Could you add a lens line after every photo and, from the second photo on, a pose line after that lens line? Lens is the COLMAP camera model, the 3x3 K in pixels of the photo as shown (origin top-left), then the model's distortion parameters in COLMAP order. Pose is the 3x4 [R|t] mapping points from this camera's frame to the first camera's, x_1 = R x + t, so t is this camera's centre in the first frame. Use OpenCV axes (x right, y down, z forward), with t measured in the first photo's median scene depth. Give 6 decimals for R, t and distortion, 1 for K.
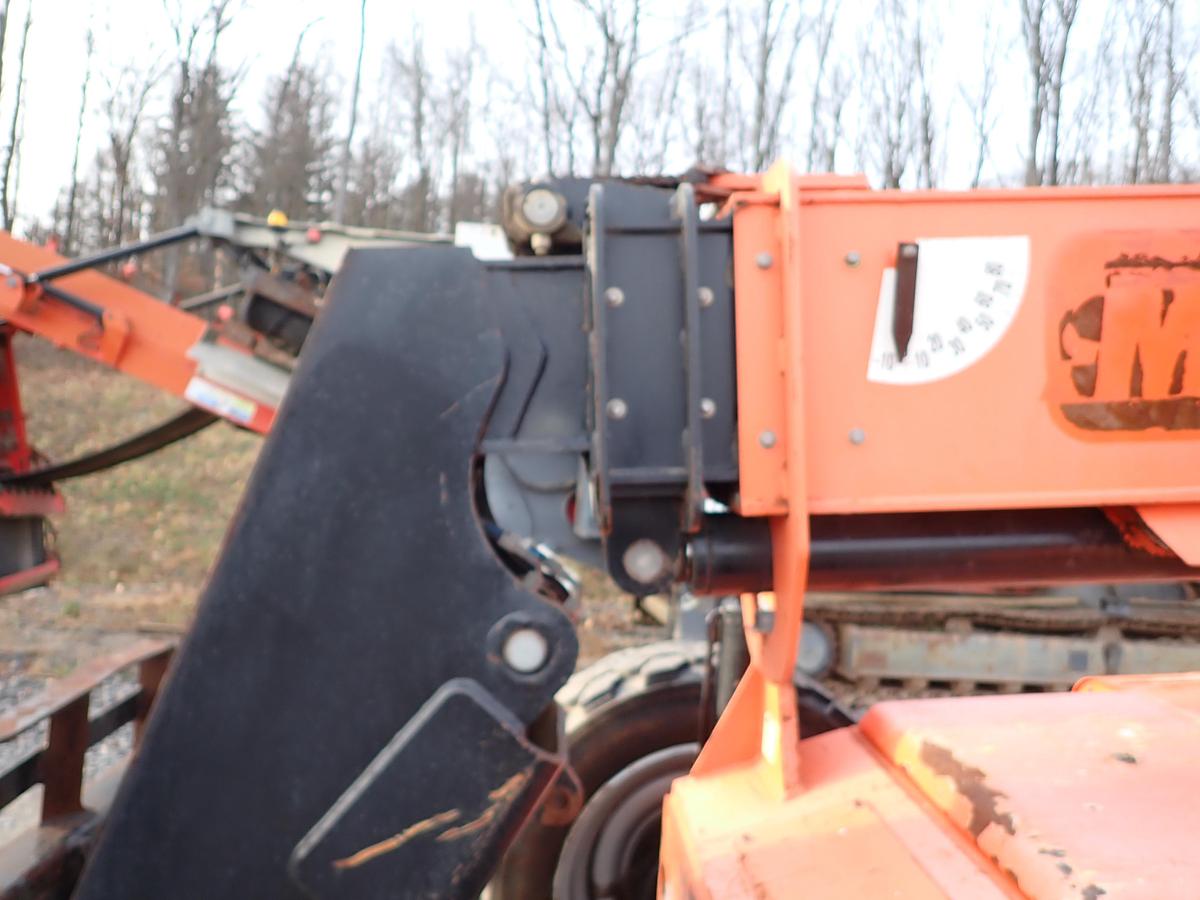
lens RADIAL K [[899.0, 0, 598.4], [0, 899.0, 451.1], [0, 0, 1]] dist [0.013905, -0.003412]
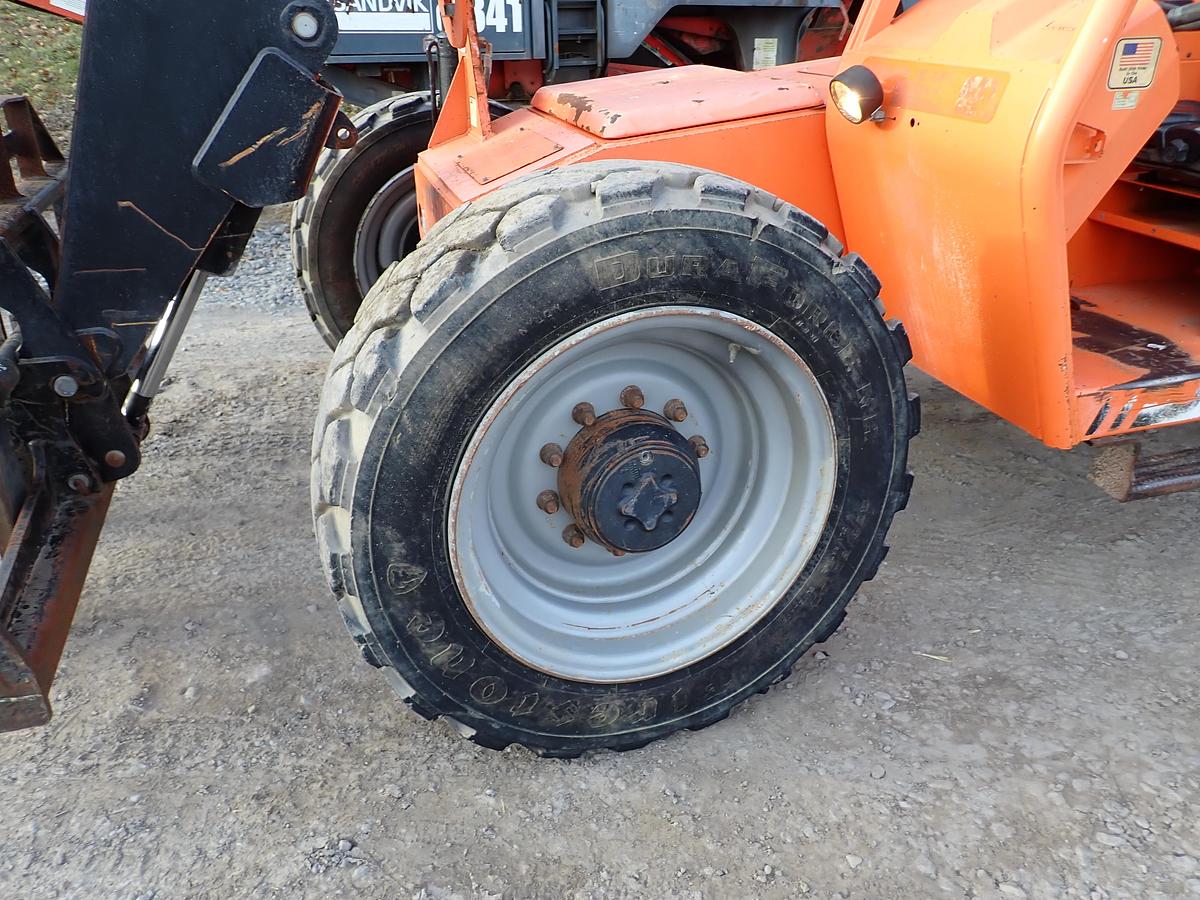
lens RADIAL K [[899.0, 0, 600.5], [0, 899.0, 448.5], [0, 0, 1]] dist [0.013905, -0.003412]
pose [[0.961113, -0.177565, 0.211501, -0.046942], [0.064326, 0.888758, 0.453840, 0.190916], [-0.268559, -0.422587, 0.865619, -0.924989]]
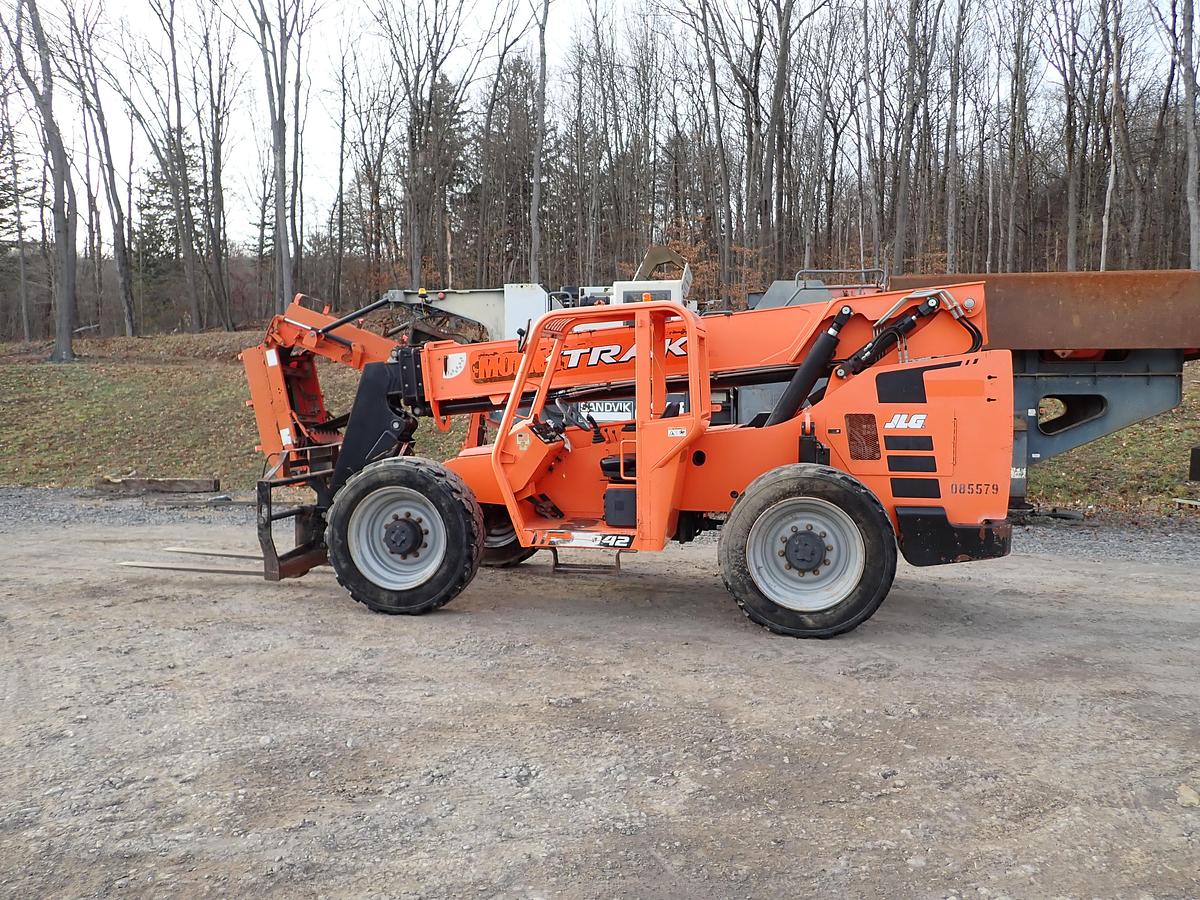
lens RADIAL K [[899.0, 0, 600.9], [0, 899.0, 447.8], [0, 0, 1]] dist [0.013905, -0.003412]
pose [[0.962451, -0.055397, -0.265743, 2.908784], [0.068971, 0.996734, 0.042014, 0.209075], [0.262548, -0.058765, 0.963128, -4.608744]]
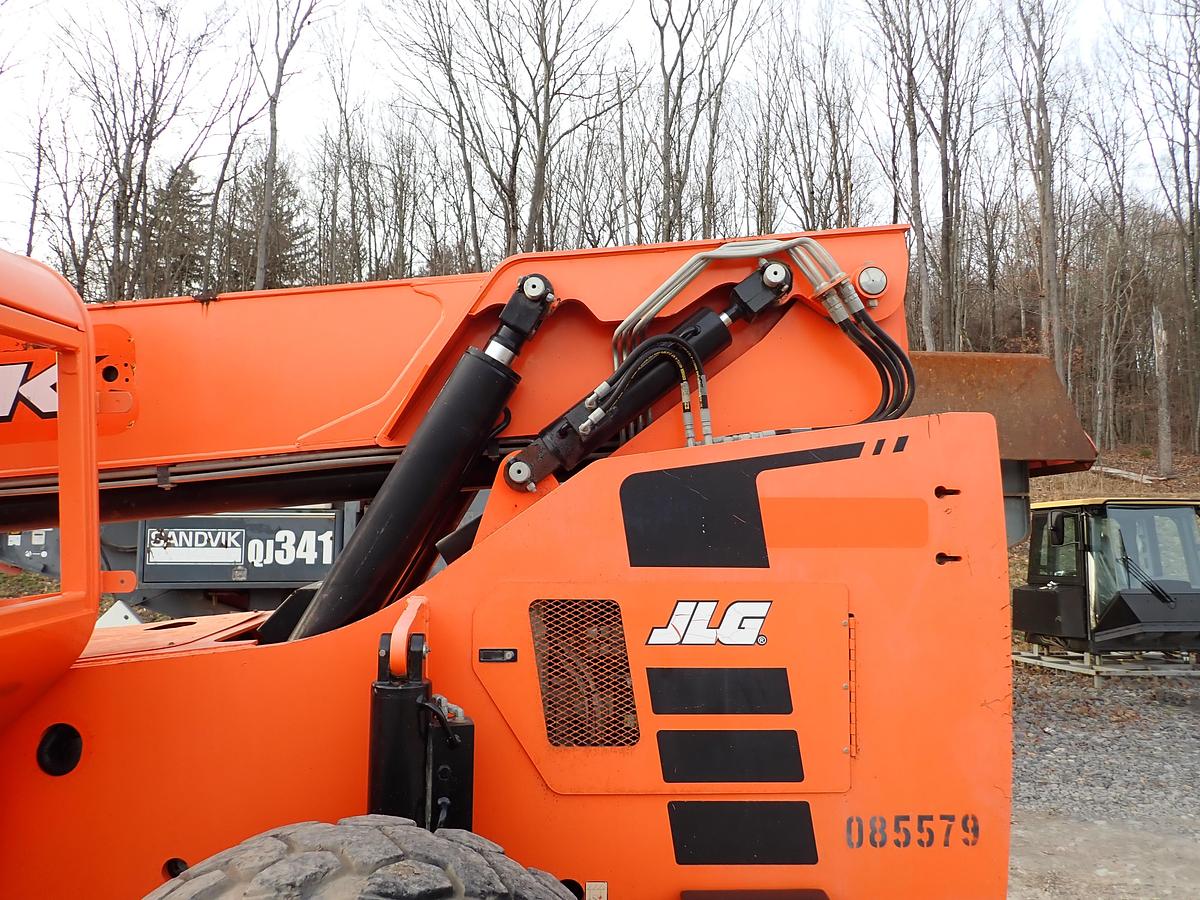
lens RADIAL K [[899.0, 0, 600.0], [0, 899.0, 448.5], [0, 0, 1]] dist [0.013905, -0.003412]
pose [[0.997903, -0.064270, -0.007650, 3.057927], [0.063574, 0.995485, -0.070490, 0.174989], [0.012145, 0.069855, 0.997483, -0.810034]]
